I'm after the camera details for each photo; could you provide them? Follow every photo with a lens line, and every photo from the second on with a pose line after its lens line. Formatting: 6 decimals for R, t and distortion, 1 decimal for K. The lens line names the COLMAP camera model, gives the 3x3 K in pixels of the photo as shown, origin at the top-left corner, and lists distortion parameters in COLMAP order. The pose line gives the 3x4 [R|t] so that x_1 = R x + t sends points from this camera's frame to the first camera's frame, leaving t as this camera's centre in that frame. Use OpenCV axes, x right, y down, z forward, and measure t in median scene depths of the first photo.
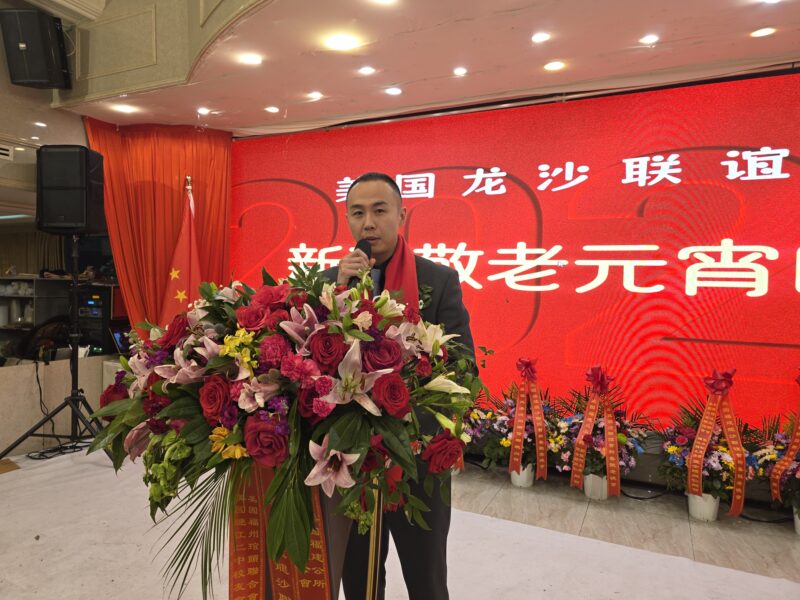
lens RADIAL K [[534.3, 0, 394.0], [0, 534.3, 296.4], [0, 0, 1]] dist [0.055778, -0.059835]
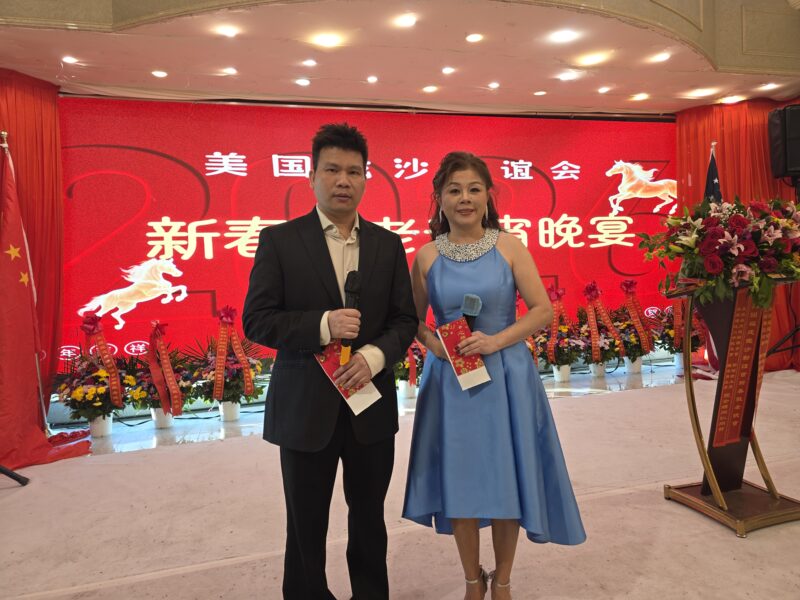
lens RADIAL K [[534.3, 0, 396.6], [0, 534.3, 293.5], [0, 0, 1]] dist [0.055778, -0.059835]
pose [[0.747771, -0.076484, 0.659536, -0.652617], [0.076483, 0.996653, 0.028863, 0.052613], [-0.659536, 0.028861, 0.751118, 0.014227]]
